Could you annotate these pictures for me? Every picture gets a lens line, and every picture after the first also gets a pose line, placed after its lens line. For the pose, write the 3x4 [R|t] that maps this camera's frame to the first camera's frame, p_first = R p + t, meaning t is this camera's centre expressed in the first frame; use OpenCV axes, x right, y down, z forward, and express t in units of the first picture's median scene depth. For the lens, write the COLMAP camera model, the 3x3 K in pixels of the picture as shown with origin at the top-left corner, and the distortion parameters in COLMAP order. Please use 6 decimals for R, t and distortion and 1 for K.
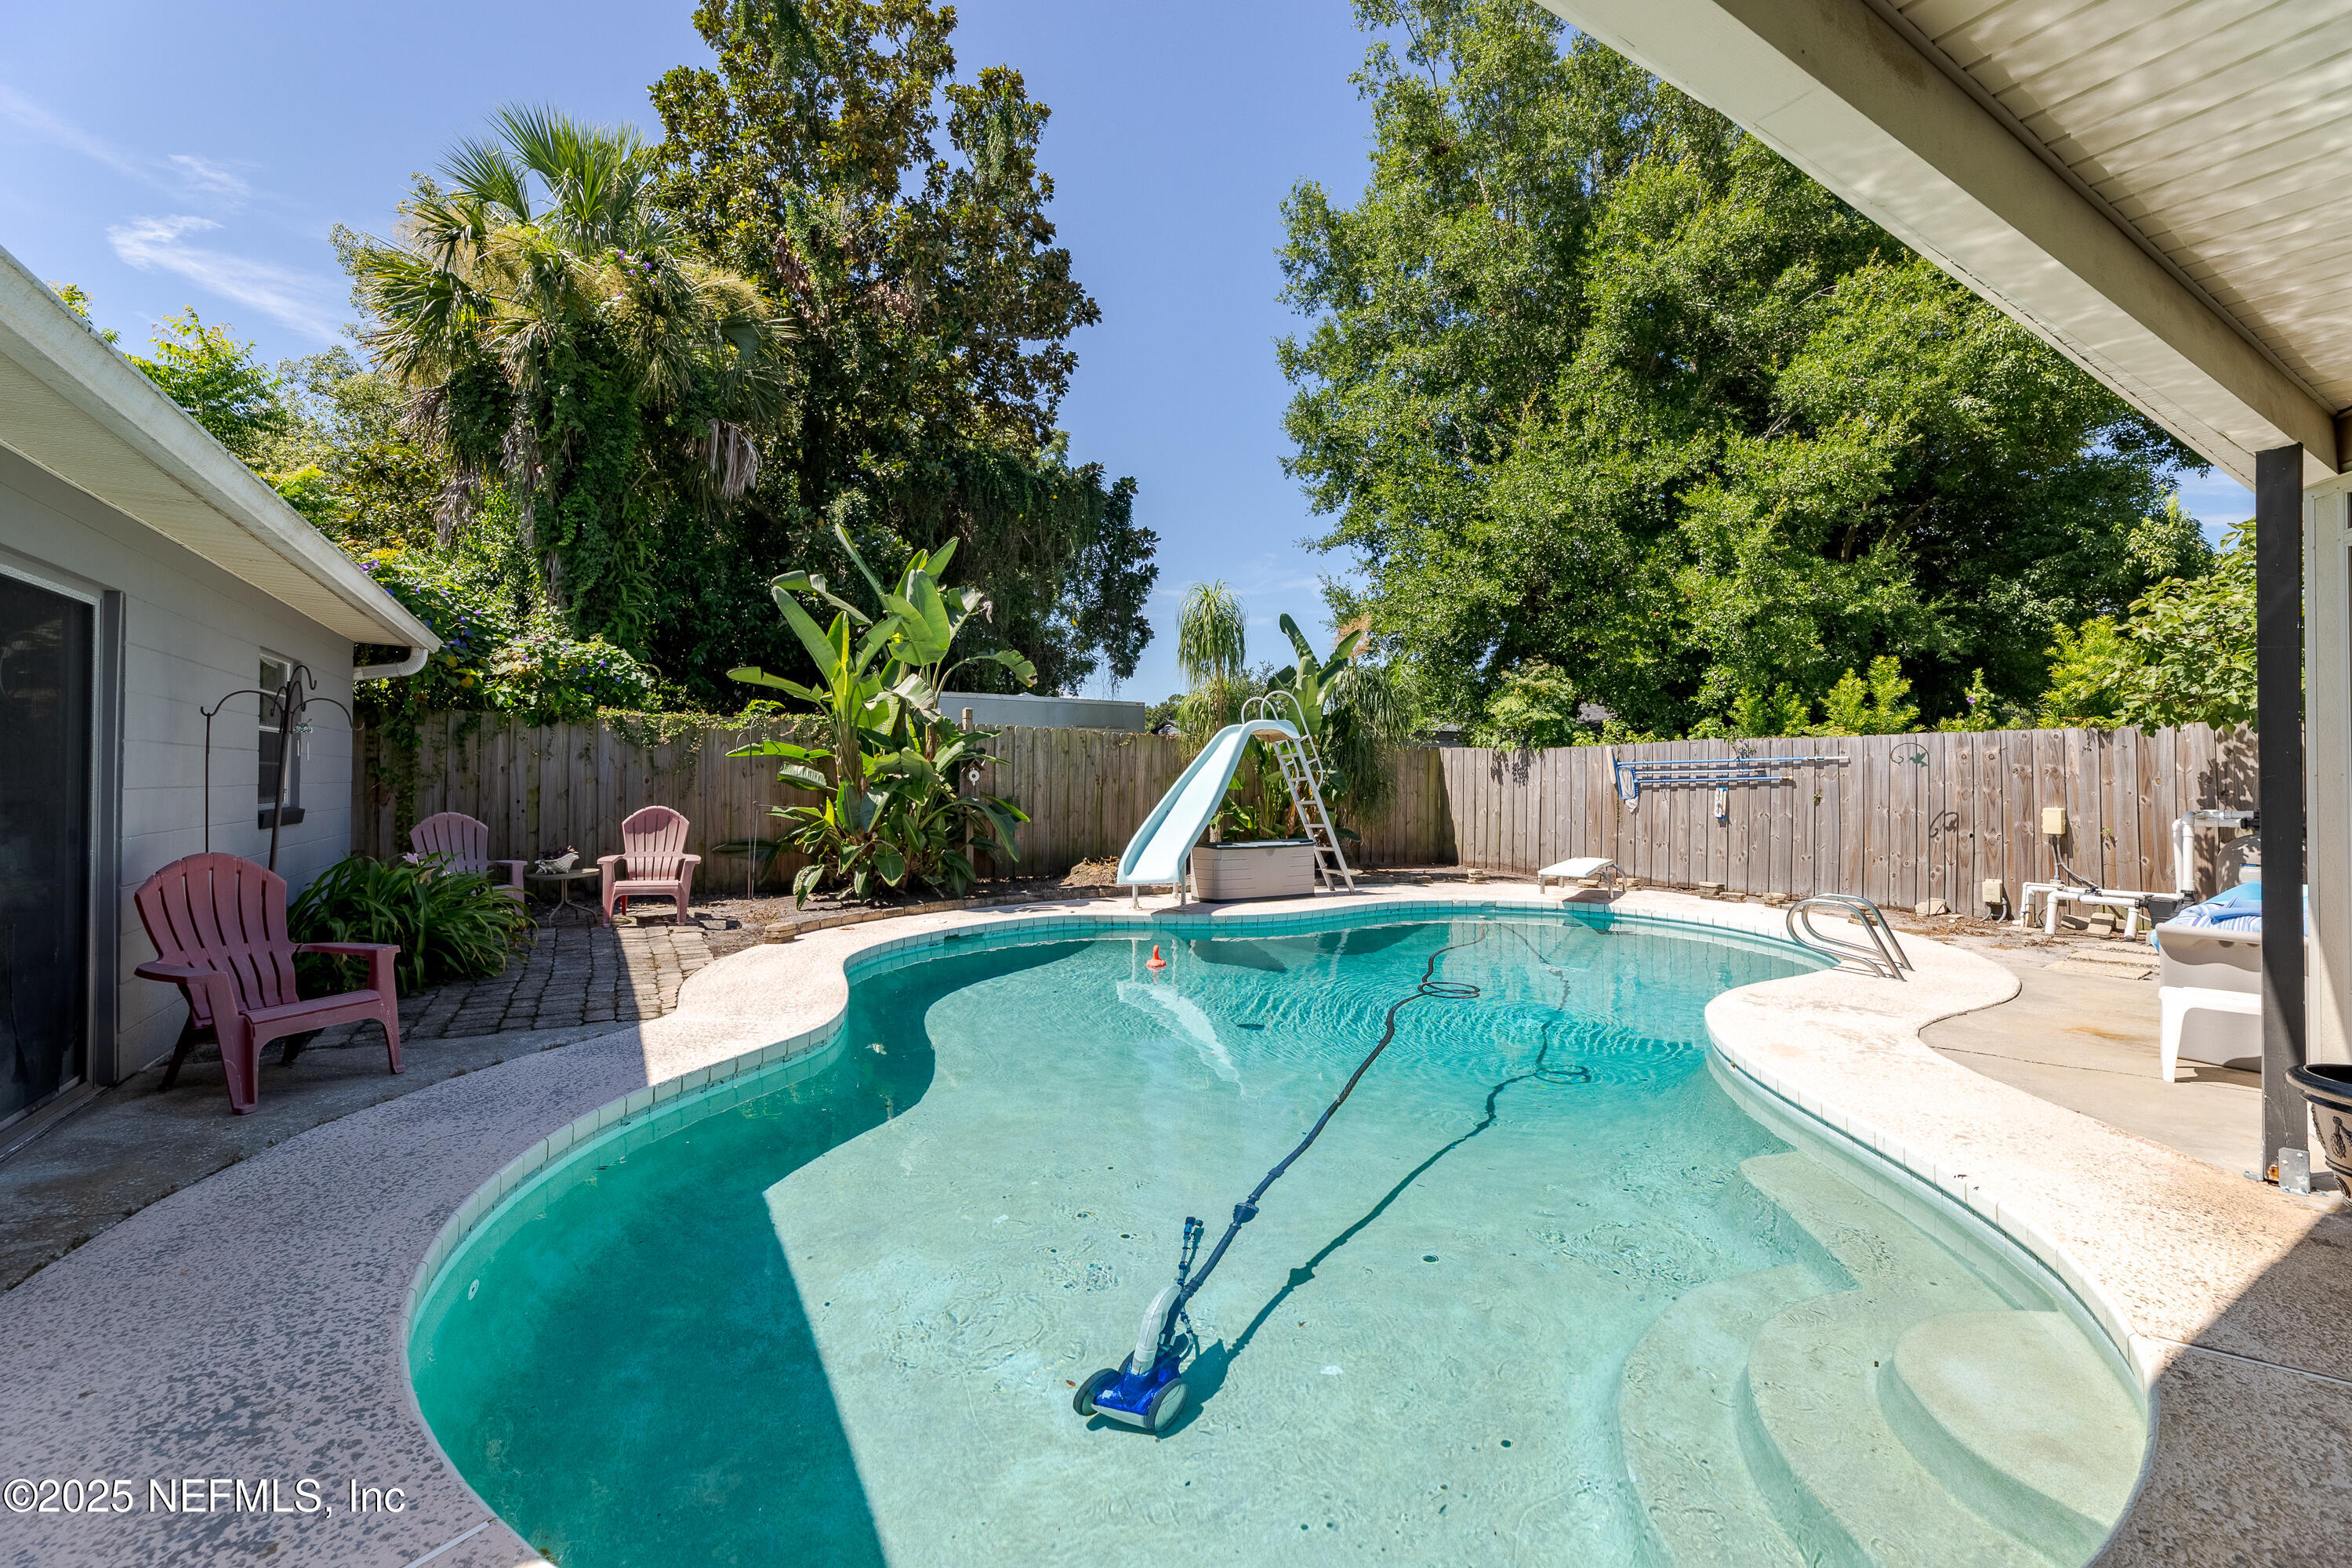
lens RADIAL K [[968.2, 0, 1169.9], [0, 968.2, 754.7], [0, 0, 1]] dist [-0.001462, 0.000003]
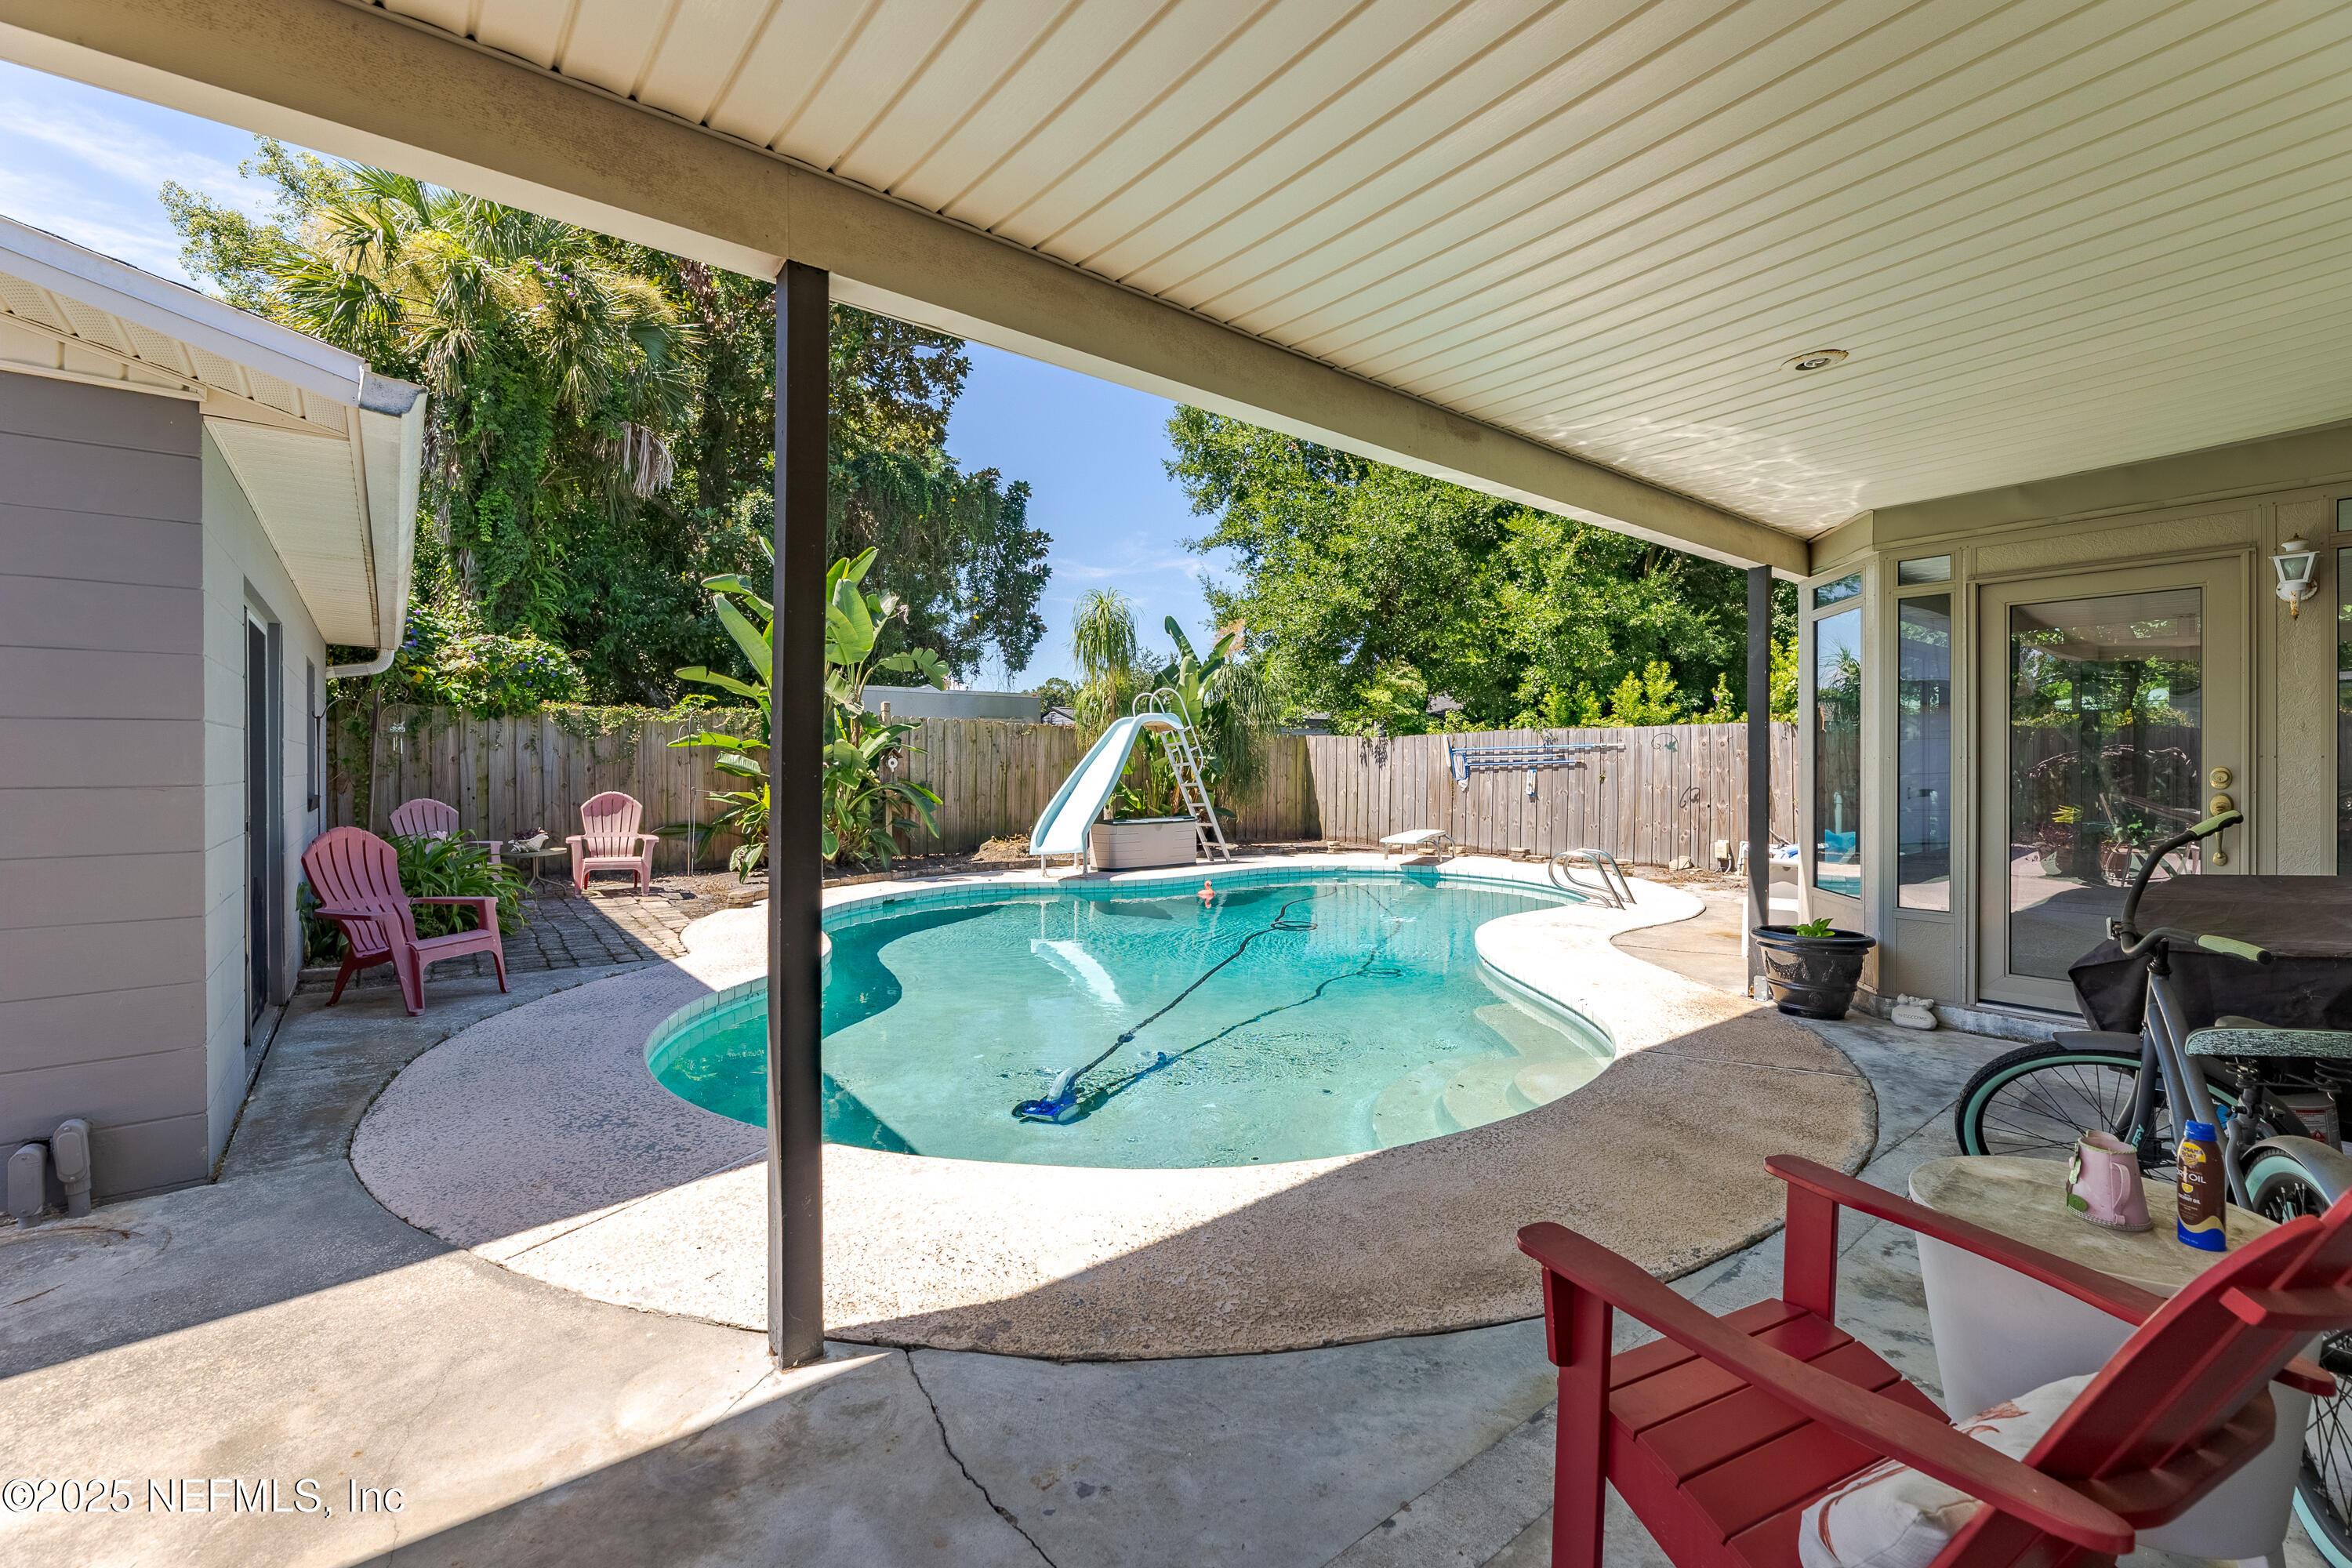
lens RADIAL K [[968.2, 0, 1169.9], [0, 968.2, 754.7], [0, 0, 1]] dist [-0.001462, 0.000003]
pose [[0.992570, -0.004084, 0.121606, -0.020585], [0.002274, 0.999885, 0.015023, -0.003451], [-0.121653, -0.014635, 0.992465, -0.132202]]
